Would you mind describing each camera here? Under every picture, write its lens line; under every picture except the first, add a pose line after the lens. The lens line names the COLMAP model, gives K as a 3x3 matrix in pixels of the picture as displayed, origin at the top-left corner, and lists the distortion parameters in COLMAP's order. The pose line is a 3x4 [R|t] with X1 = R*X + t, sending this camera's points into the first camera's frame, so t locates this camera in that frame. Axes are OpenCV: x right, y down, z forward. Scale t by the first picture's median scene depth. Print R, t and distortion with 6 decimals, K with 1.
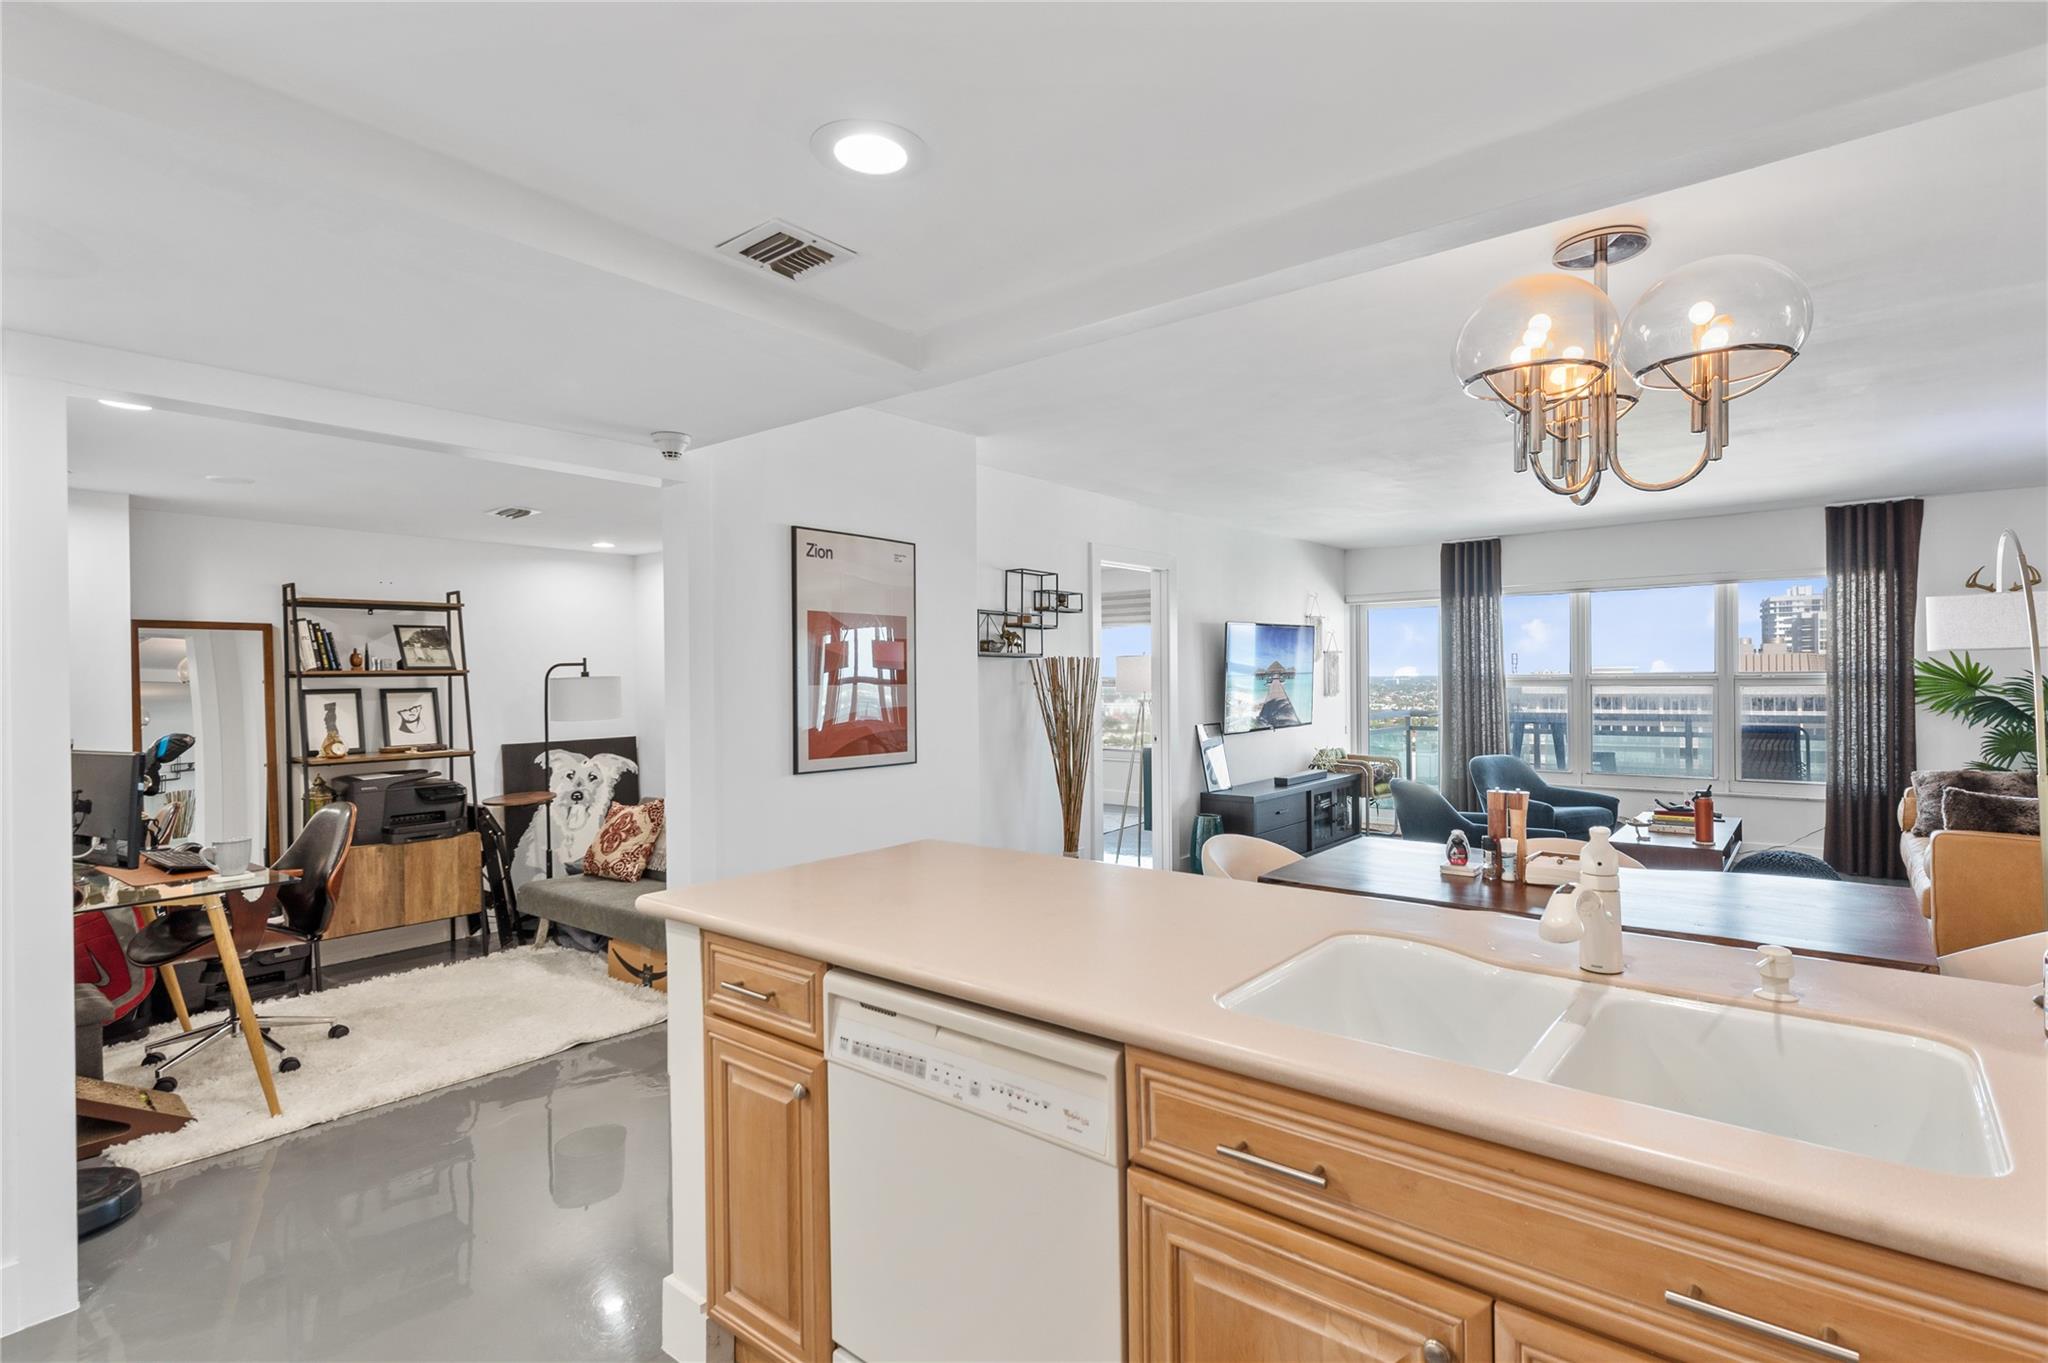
lens RADIAL K [[977.0, 0, 1023.5], [0, 977.0, 681.4], [0, 0, 1]] dist [0.020623, -0.007449]
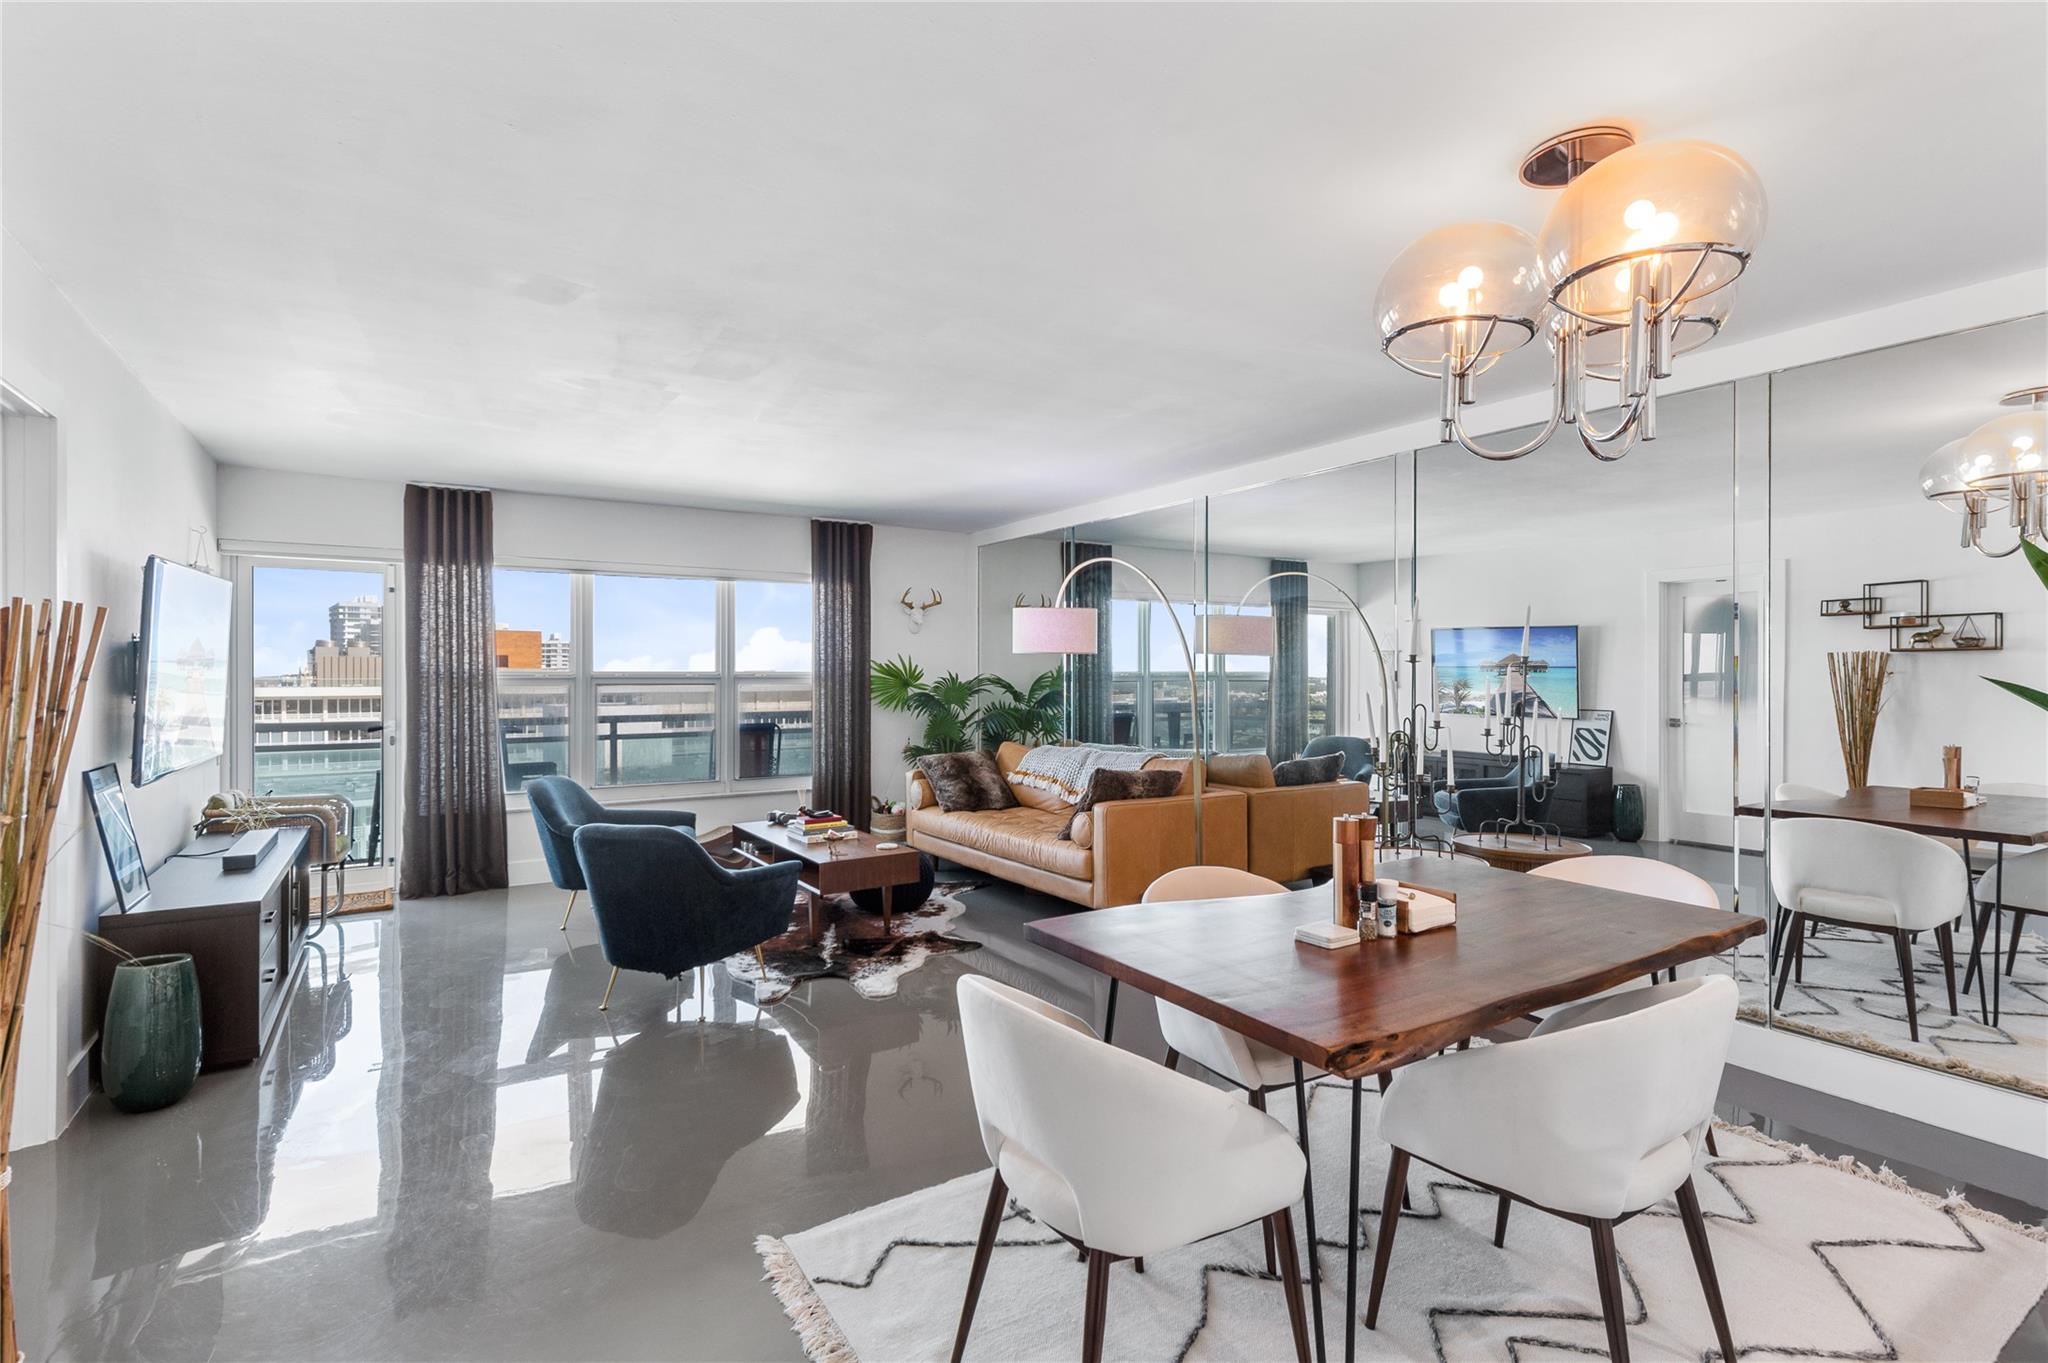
lens RADIAL K [[977.0, 0, 1041.0], [0, 977.0, 679.4], [0, 0, 1]] dist [0.020623, -0.007449]
pose [[0.307680, 0.004306, 0.951480, -0.176286], [-0.000444, 0.999990, -0.004382, 0.004745], [-0.951490, 0.000926, 0.307679, 0.588883]]
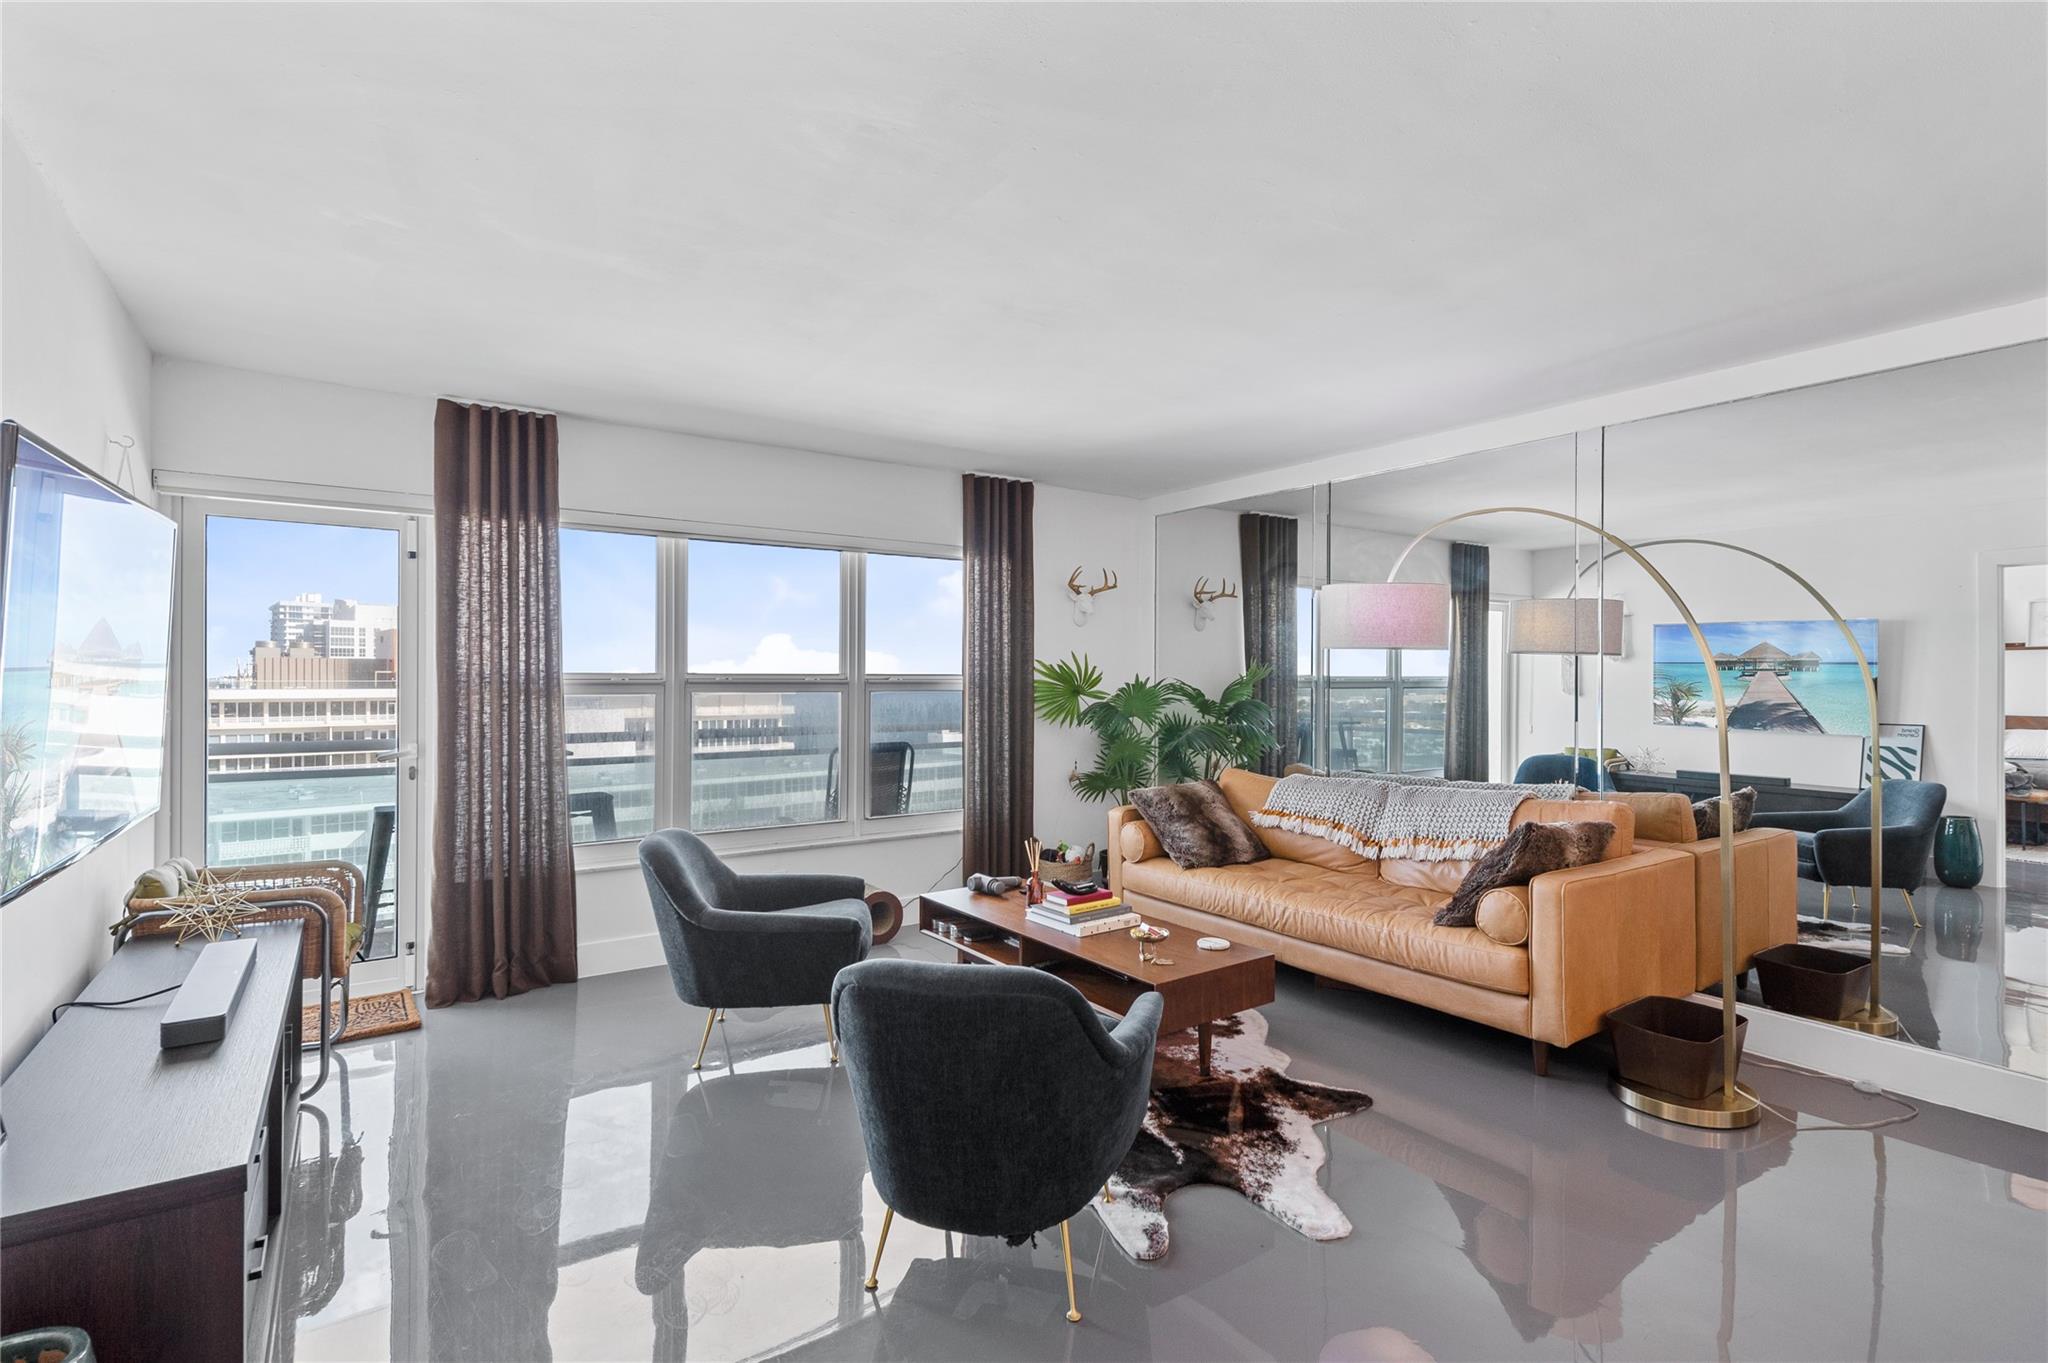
lens RADIAL K [[977.0, 0, 1044.5], [0, 977.0, 681.7], [0, 0, 1]] dist [0.020623, -0.007449]
pose [[0.269522, 0.005950, 0.962976, 0.068470], [-0.002088, 0.999982, -0.005595, 0.000642], [-0.962992, -0.000502, 0.269530, 0.977302]]
